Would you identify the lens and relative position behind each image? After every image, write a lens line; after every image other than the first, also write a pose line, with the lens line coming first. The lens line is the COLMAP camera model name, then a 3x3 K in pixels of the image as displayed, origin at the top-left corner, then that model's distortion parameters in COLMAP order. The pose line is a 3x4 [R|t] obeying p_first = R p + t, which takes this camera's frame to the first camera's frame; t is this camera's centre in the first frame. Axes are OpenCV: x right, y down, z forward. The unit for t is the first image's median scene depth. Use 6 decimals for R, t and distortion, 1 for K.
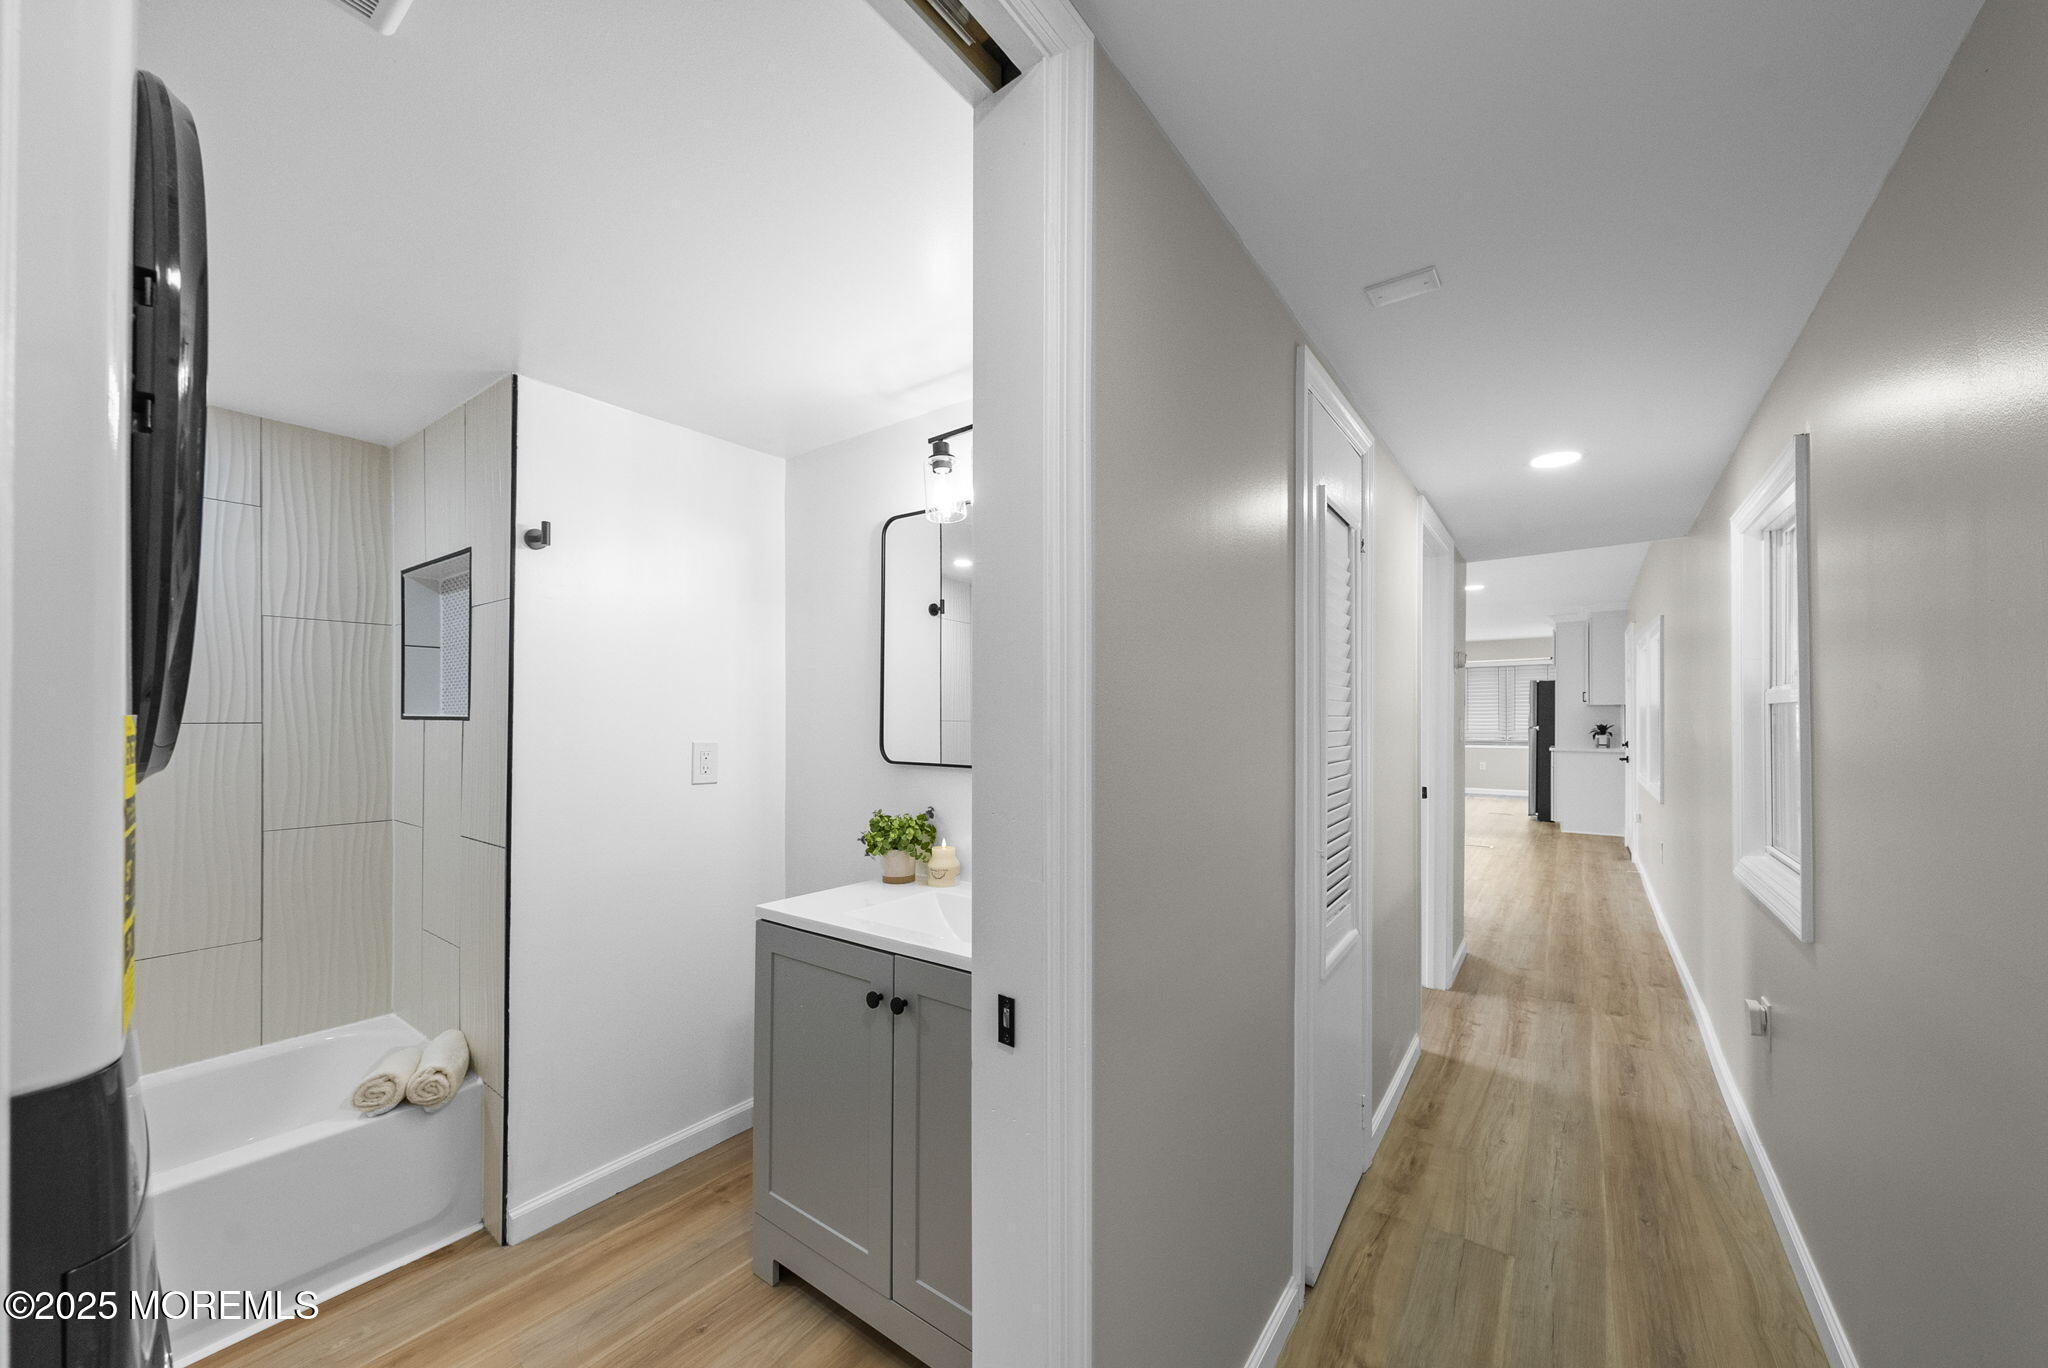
lens RADIAL K [[752.4, 0, 1051.0], [0, 752.4, 717.1], [0, 0, 1]] dist [-0.006544, -0.000165]
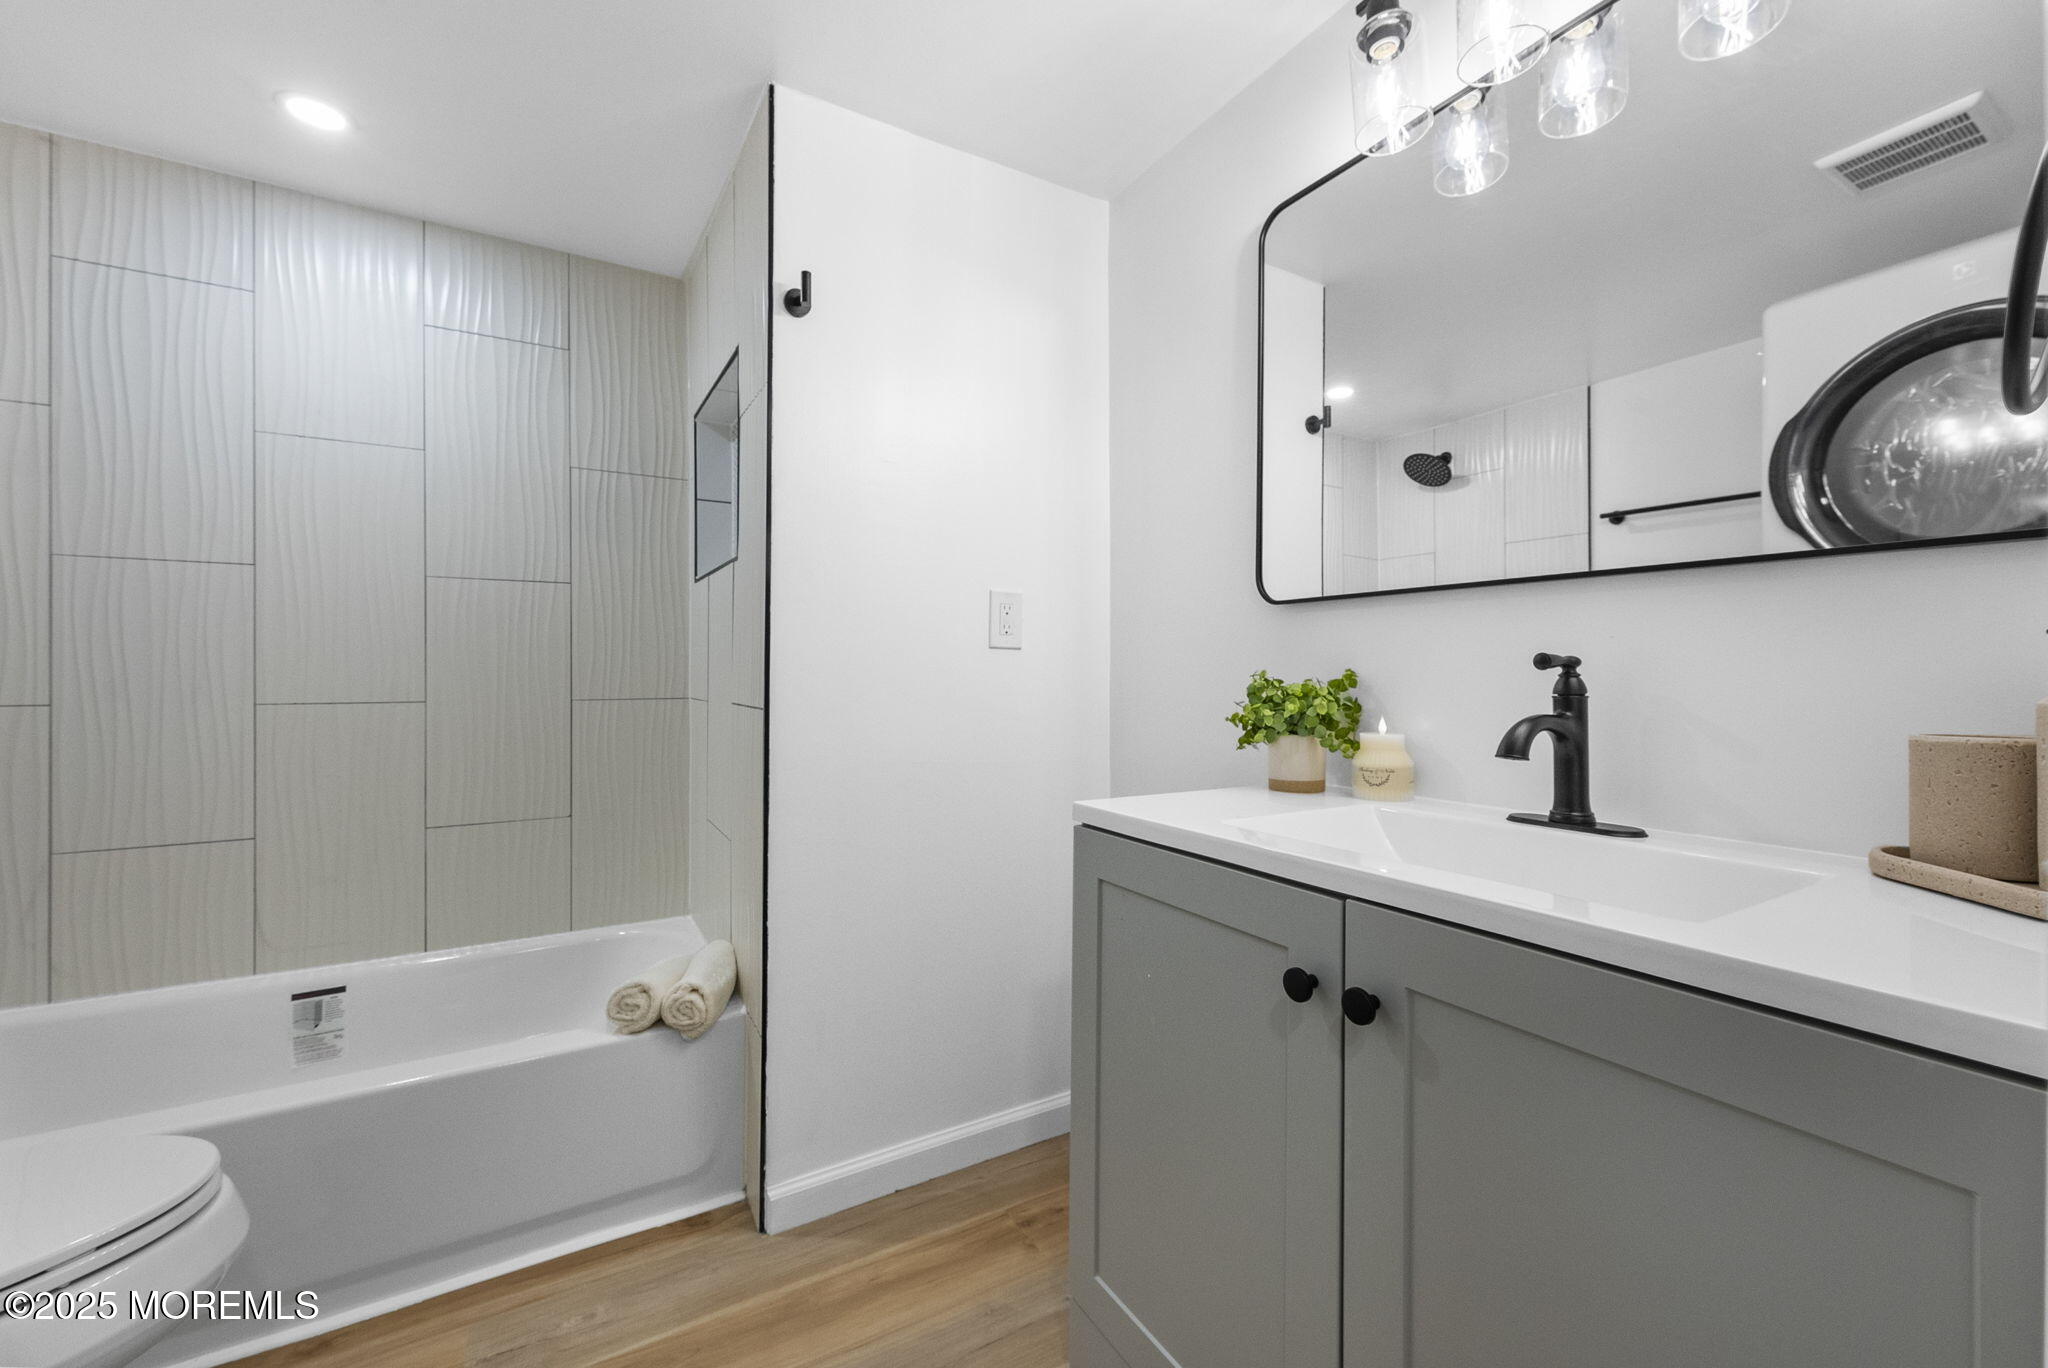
lens RADIAL K [[815.9, 0, 1024.0], [0, 815.9, 684.0], [0, 0, 1]] dist [-0.001452, -0.000140]
pose [[0.909231, 0.001748, -0.416288, -0.137533], [0.003470, 0.999925, 0.011777, 0.133265], [0.416277, -0.012153, 0.909156, 0.342081]]
